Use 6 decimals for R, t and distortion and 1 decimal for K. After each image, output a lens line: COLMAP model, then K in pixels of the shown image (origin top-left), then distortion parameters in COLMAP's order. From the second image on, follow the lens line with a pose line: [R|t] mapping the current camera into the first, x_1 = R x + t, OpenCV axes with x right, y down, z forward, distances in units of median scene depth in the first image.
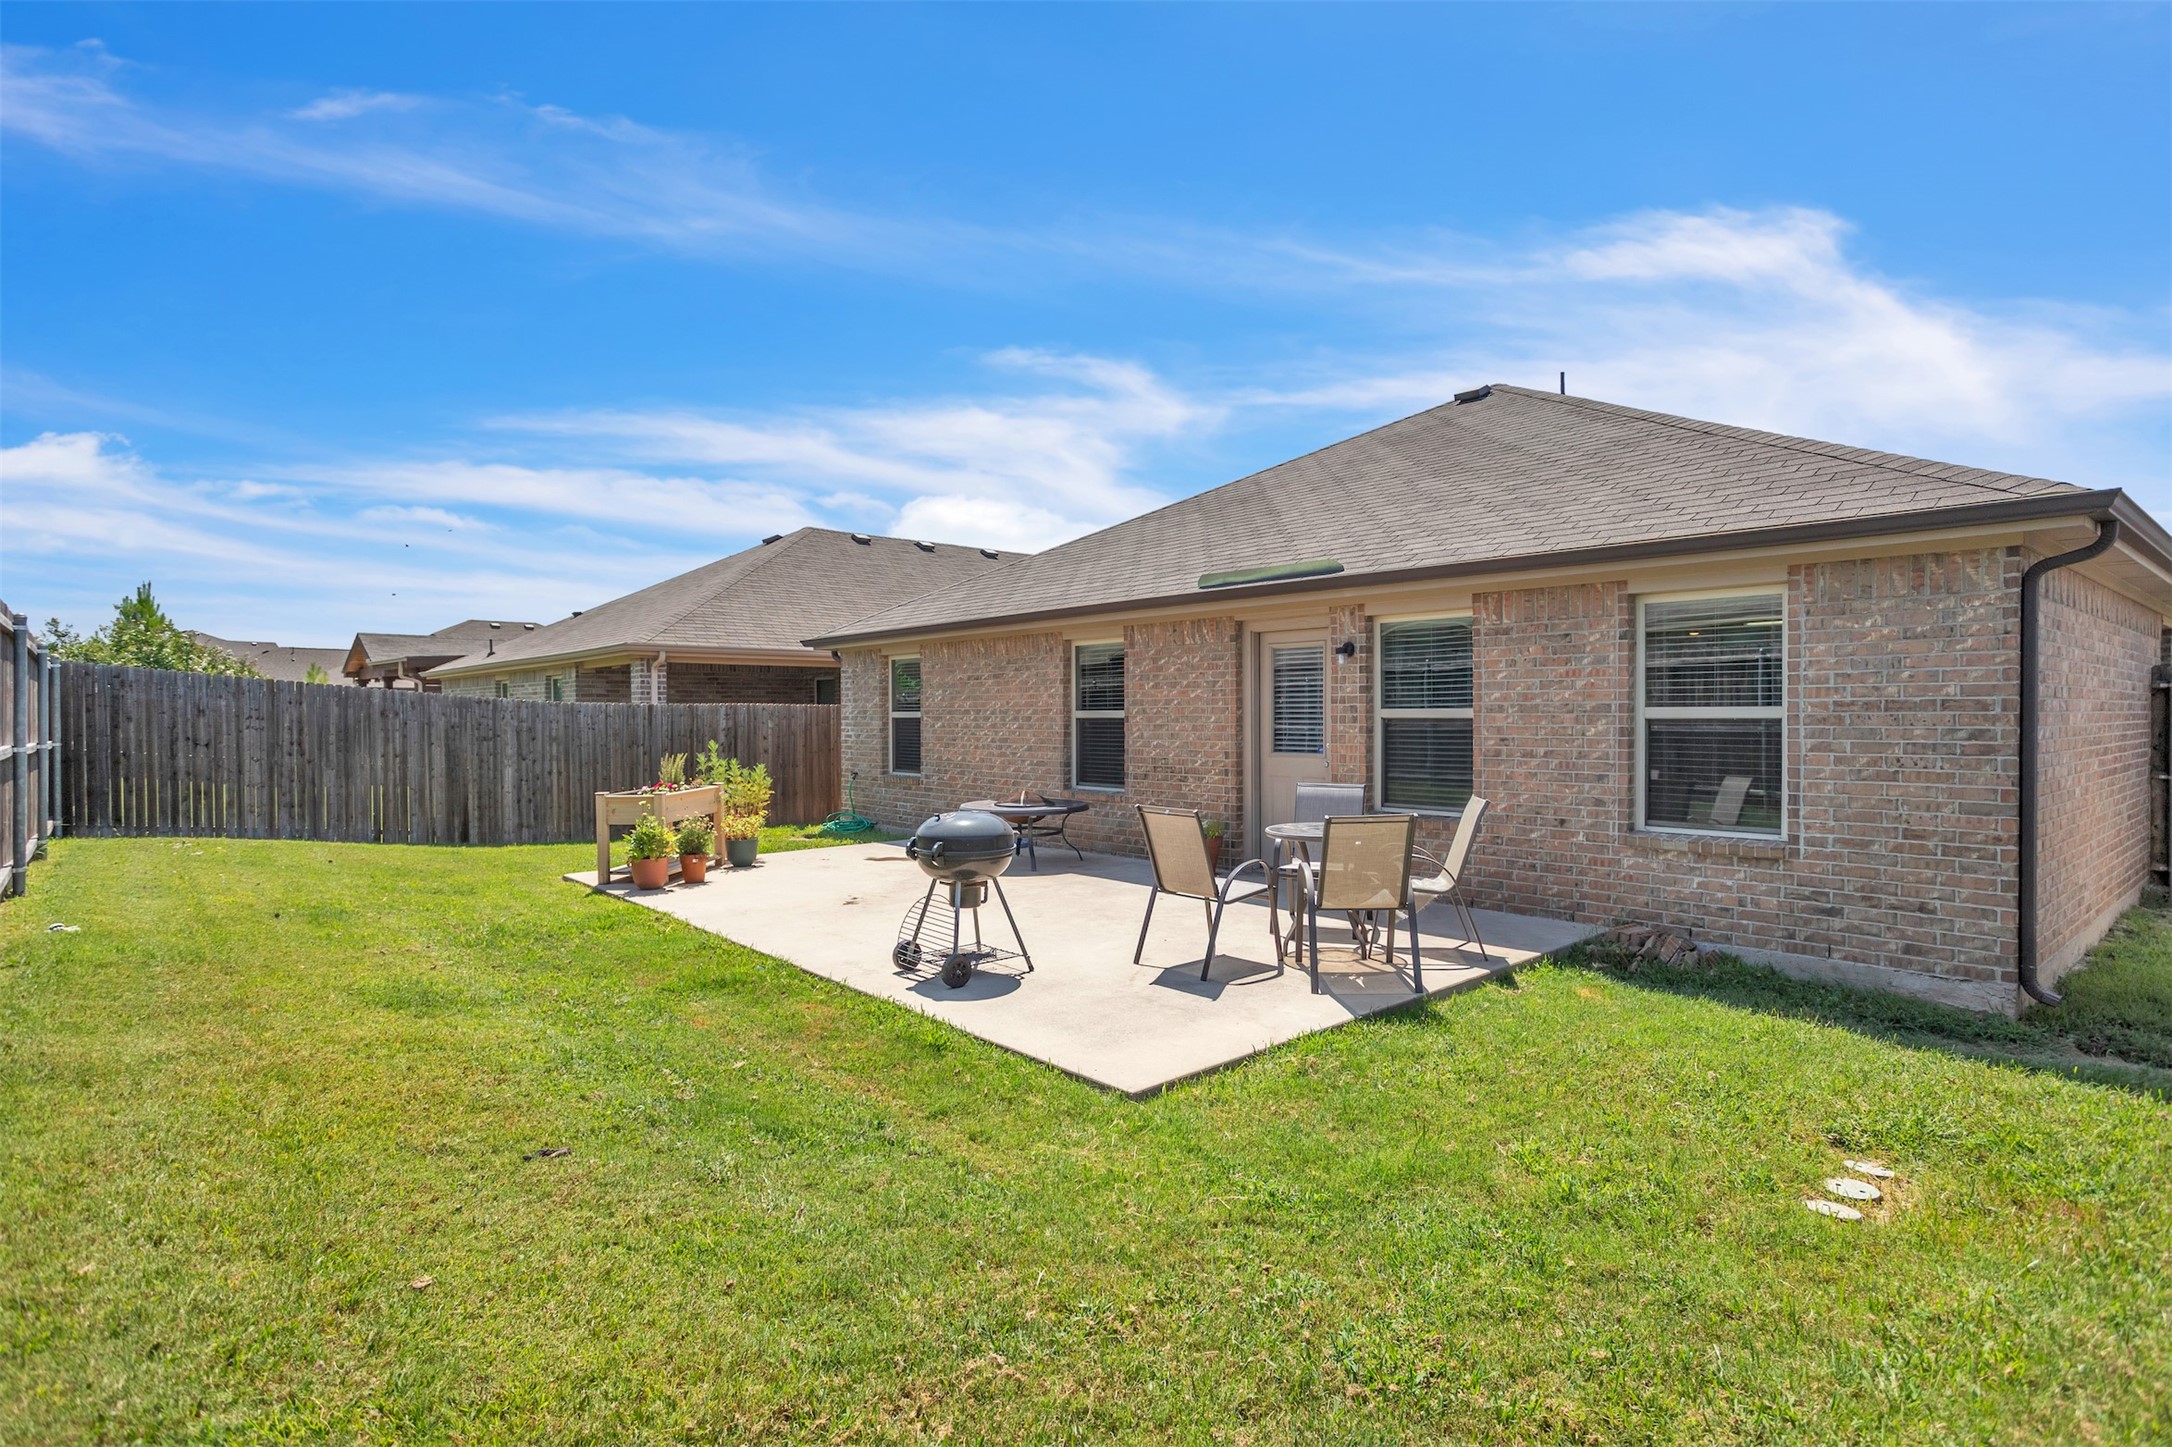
lens RADIAL K [[1105.2, 0, 1044.6], [0, 1105.2, 724.7], [0, 0, 1]] dist [-0.022816, 0.000177]
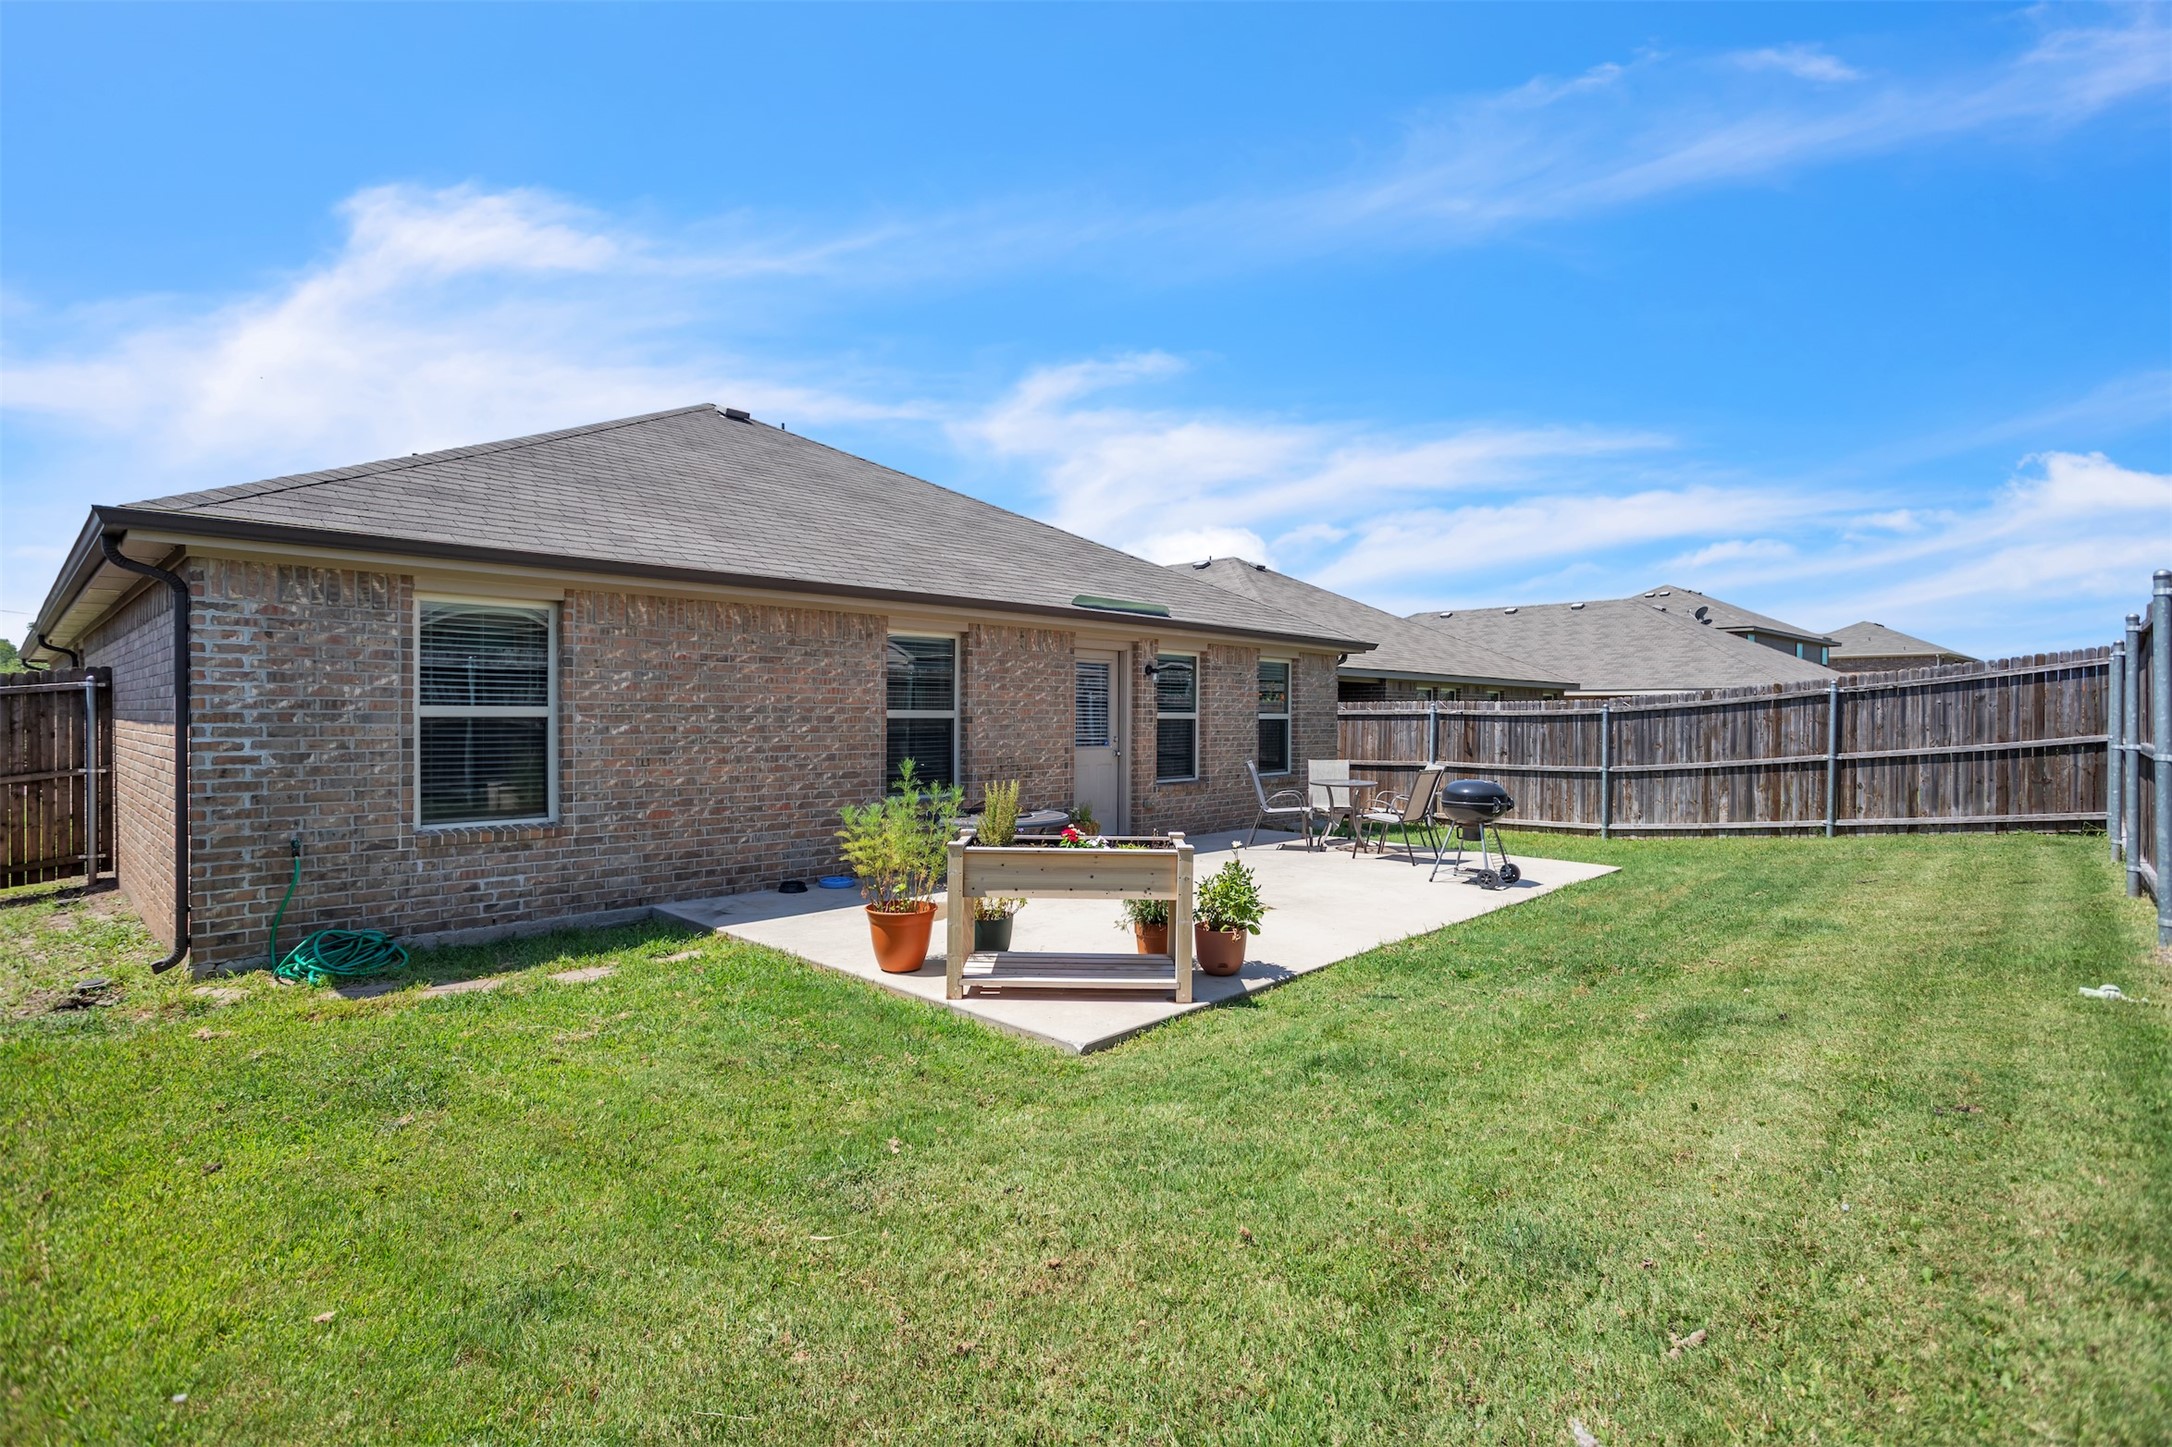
lens RADIAL K [[1072.5, 0, 1064.0], [0, 1072.5, 741.2], [0, 0, 1]] dist [-0.025416, 0.000488]
pose [[-0.108502, -0.021744, 0.993858, -0.758338], [0.003578, 0.999746, 0.022264, -0.005886], [-0.994090, 0.005971, -0.108397, 0.890554]]
